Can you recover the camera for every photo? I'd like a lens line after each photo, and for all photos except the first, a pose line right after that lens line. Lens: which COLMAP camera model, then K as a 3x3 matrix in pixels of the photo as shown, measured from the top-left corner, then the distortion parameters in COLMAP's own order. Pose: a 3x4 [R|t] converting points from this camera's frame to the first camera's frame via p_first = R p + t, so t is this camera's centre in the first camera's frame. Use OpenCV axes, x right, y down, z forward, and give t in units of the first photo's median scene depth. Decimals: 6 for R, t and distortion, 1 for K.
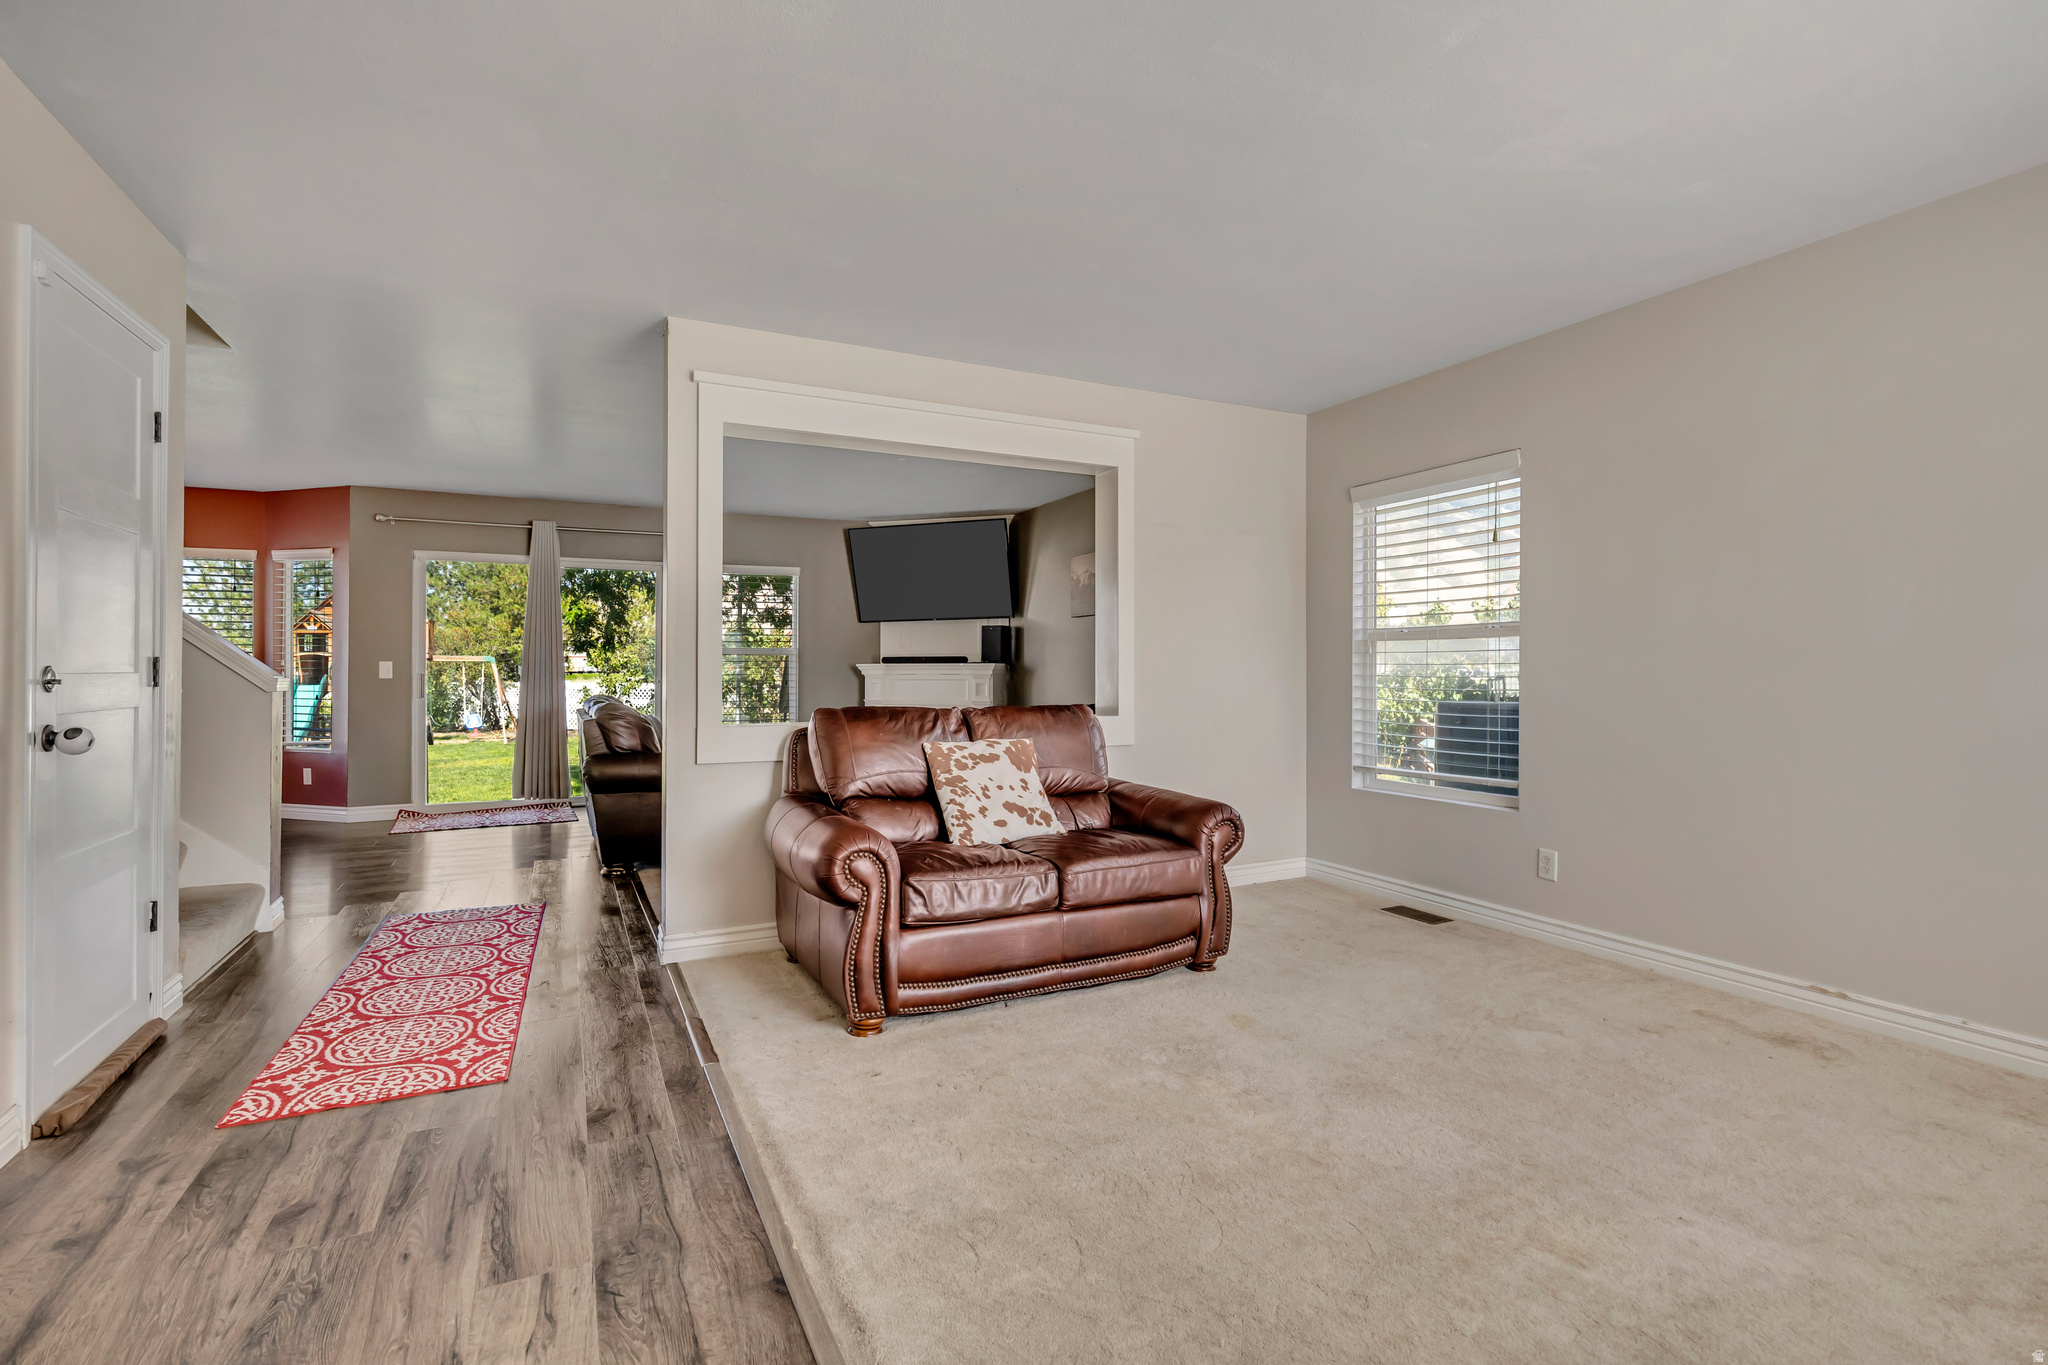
lens RADIAL K [[935.8, 0, 1026.6], [0, 935.8, 675.8], [0, 0, 1]] dist [-0.000735, -0.001008]
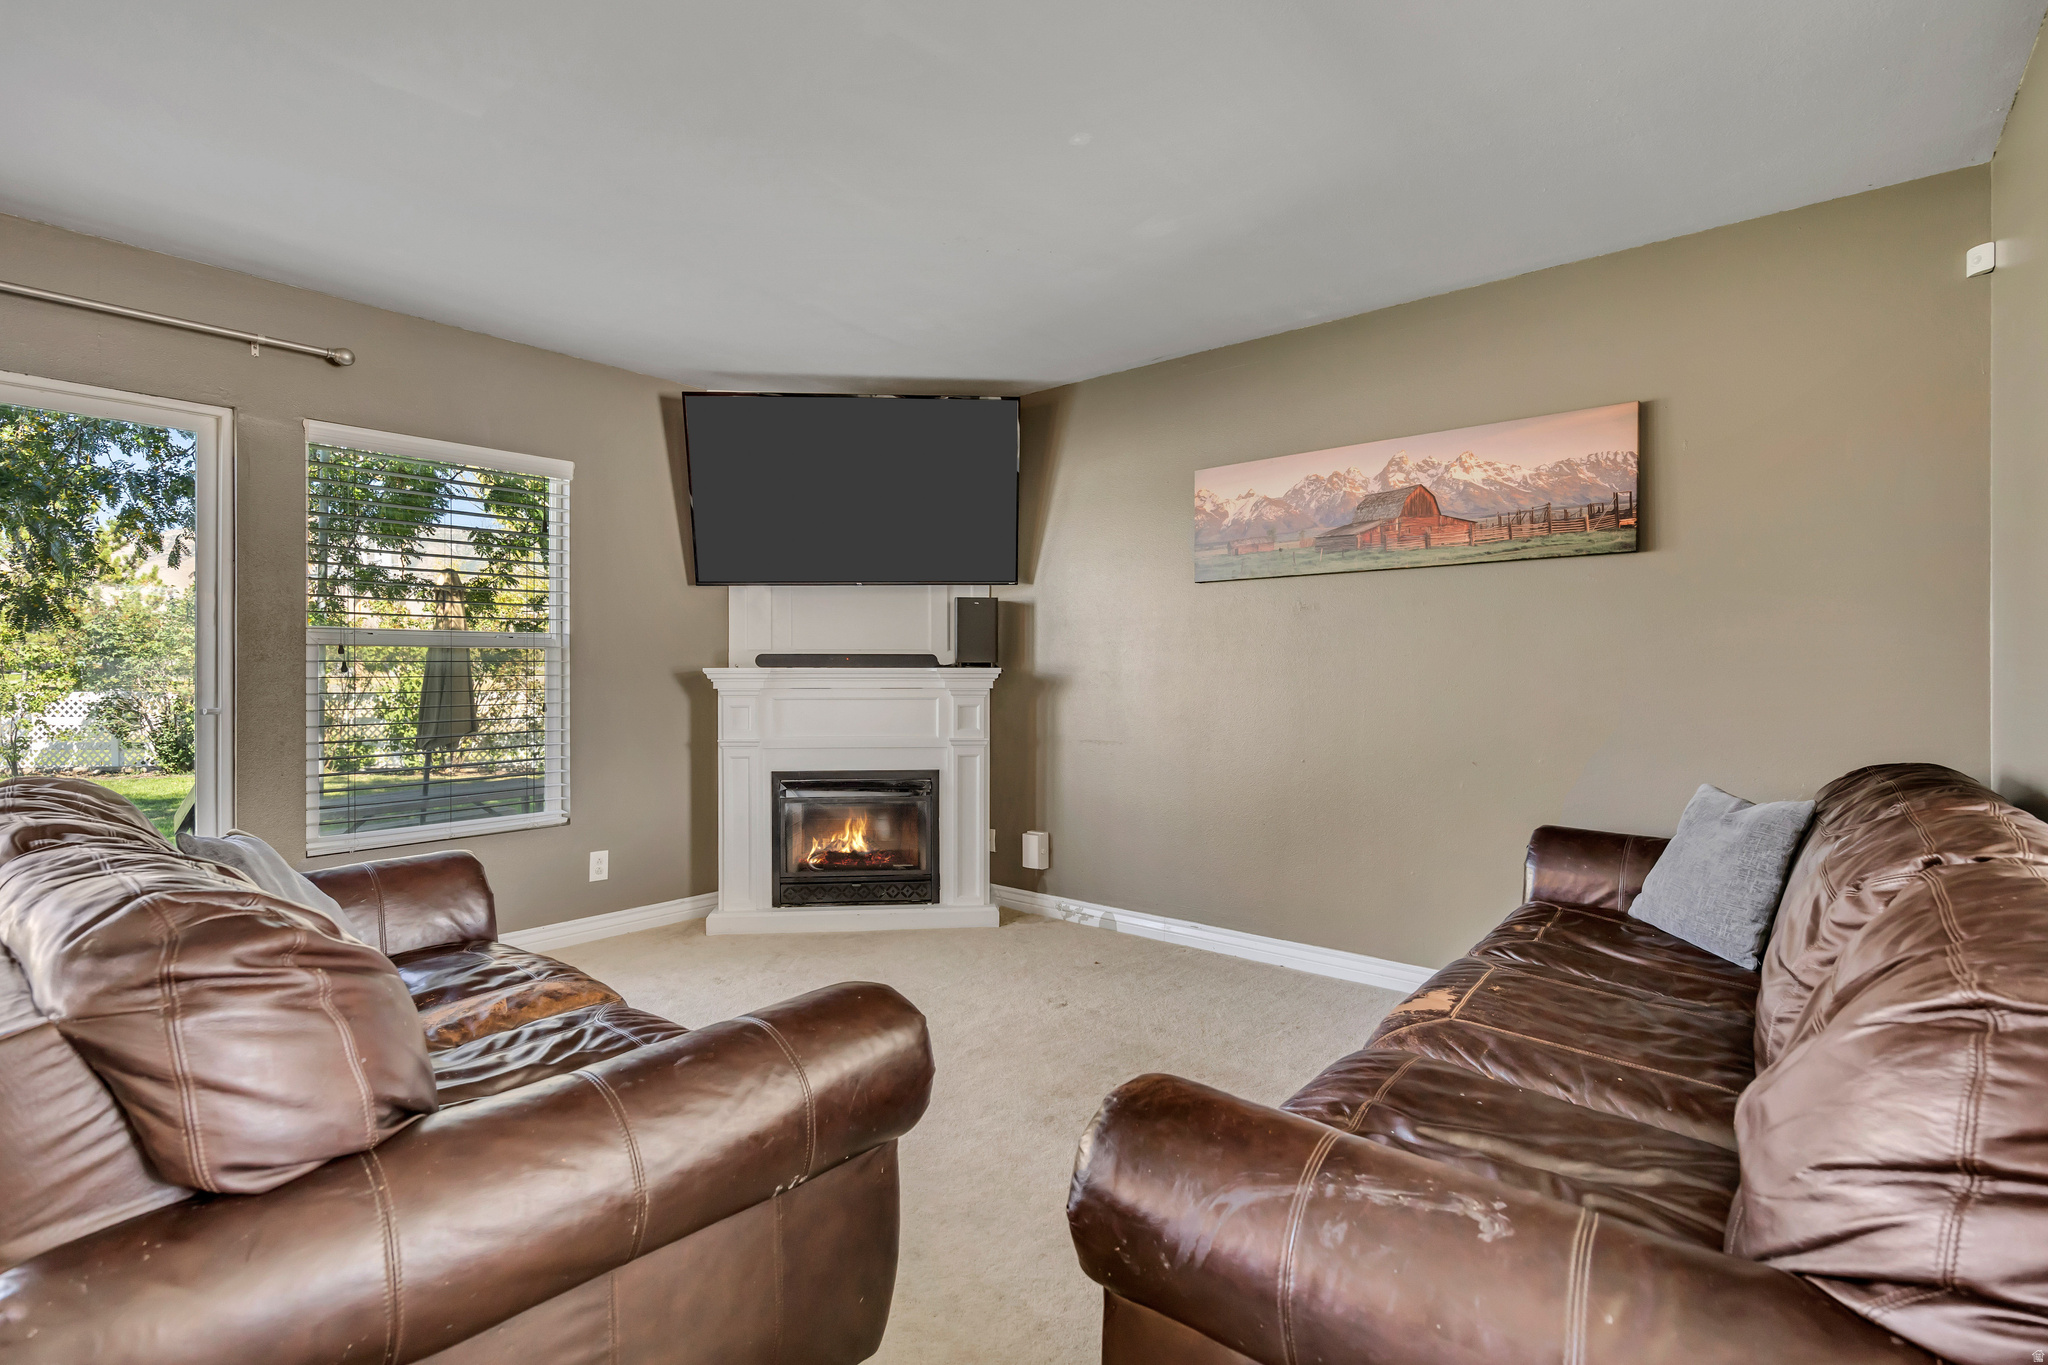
lens RADIAL K [[935.8, 0, 1018.9], [0, 935.8, 669.1], [0, 0, 1]] dist [-0.000735, -0.001008]
pose [[0.912863, -0.003747, 0.408249, -0.233199], [0.003135, 0.999993, 0.002170, -0.012980], [-0.408254, -0.000701, 0.912868, 0.485350]]
